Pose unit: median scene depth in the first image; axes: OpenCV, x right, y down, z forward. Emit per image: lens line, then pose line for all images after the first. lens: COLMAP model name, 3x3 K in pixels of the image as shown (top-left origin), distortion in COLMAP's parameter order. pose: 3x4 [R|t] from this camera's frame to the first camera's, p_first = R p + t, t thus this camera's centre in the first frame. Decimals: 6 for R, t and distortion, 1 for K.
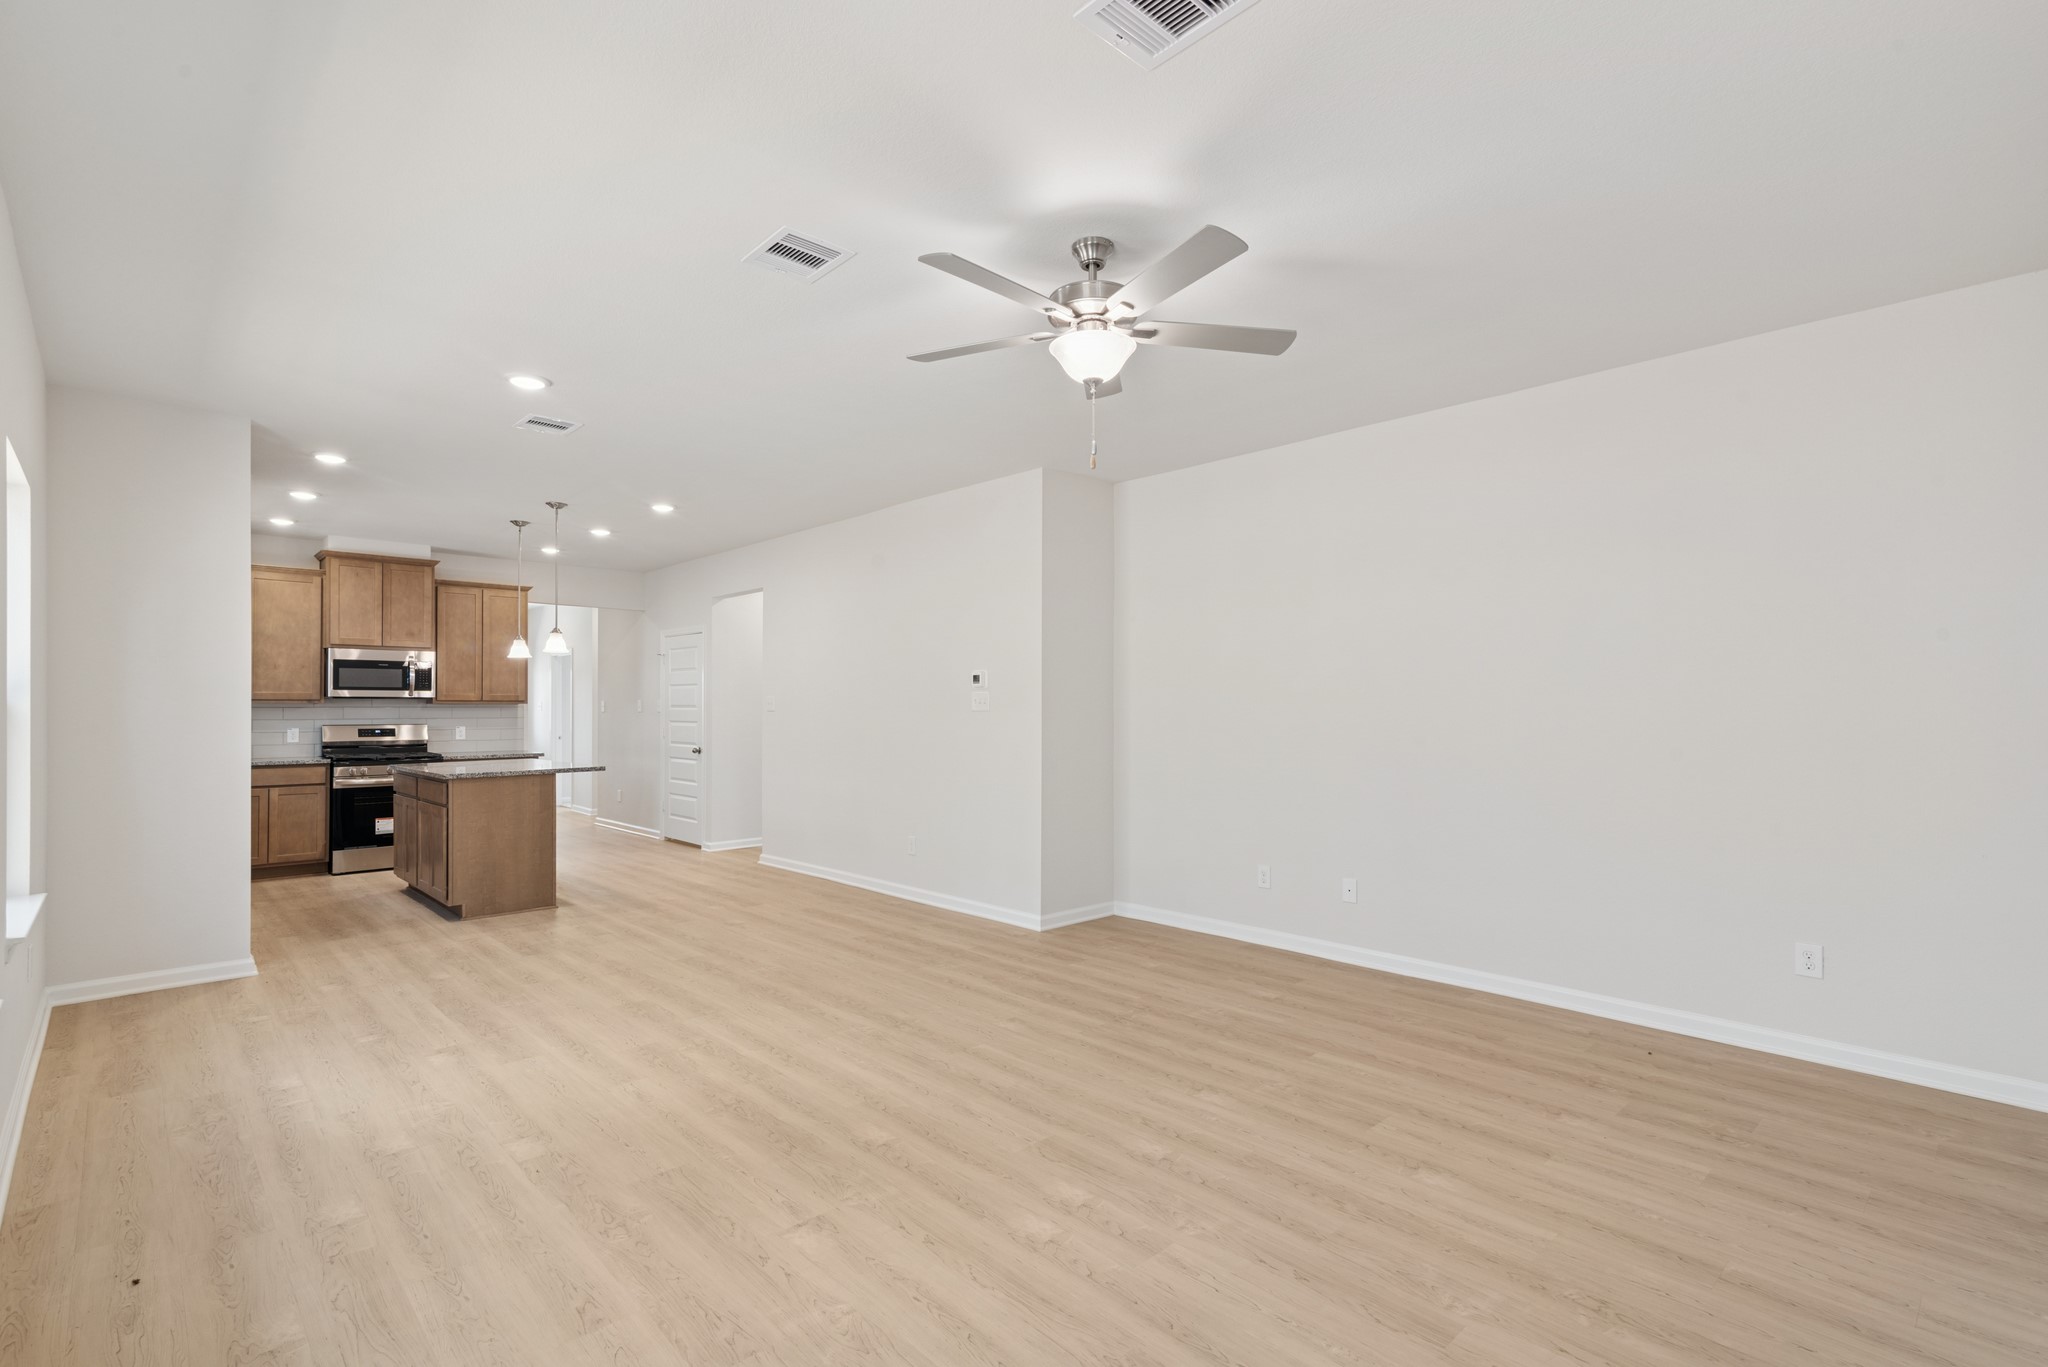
lens RADIAL K [[942.8, 0, 1025.4], [0, 942.8, 709.4], [0, 0, 1]] dist [-0.001974, -0.000297]
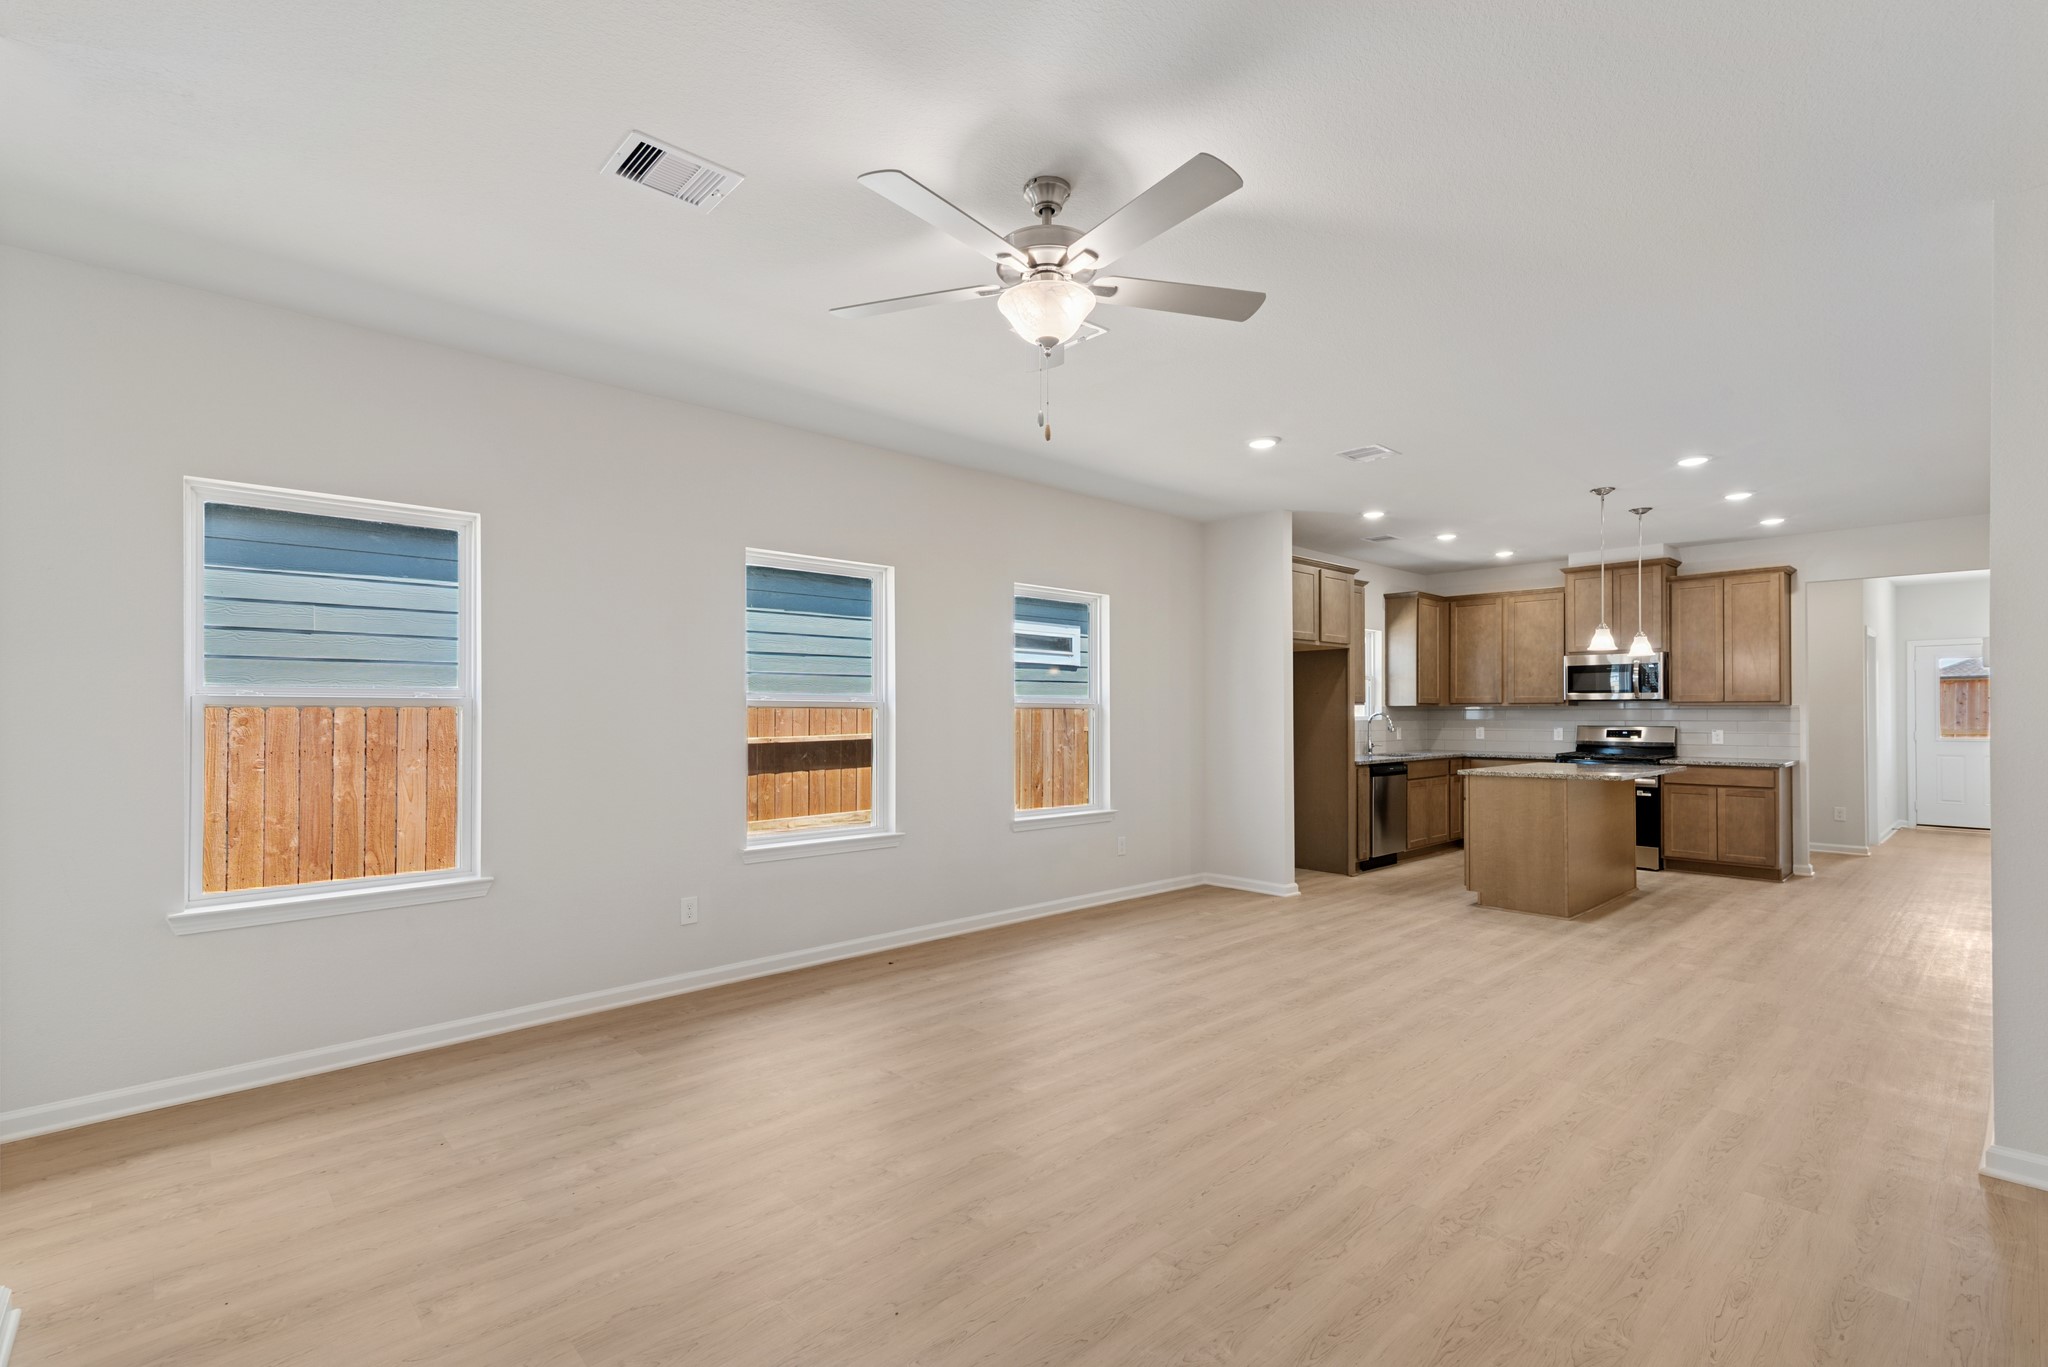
lens RADIAL K [[927.2, 0, 1021.5], [0, 927.2, 706.3], [0, 0, 1]] dist [0.003430, -0.000069]
pose [[-0.018436, -0.006782, -0.999807, 0.674815], [0.002441, 0.999974, -0.006828, -0.000137], [0.999827, -0.002566, -0.018419, 0.701881]]
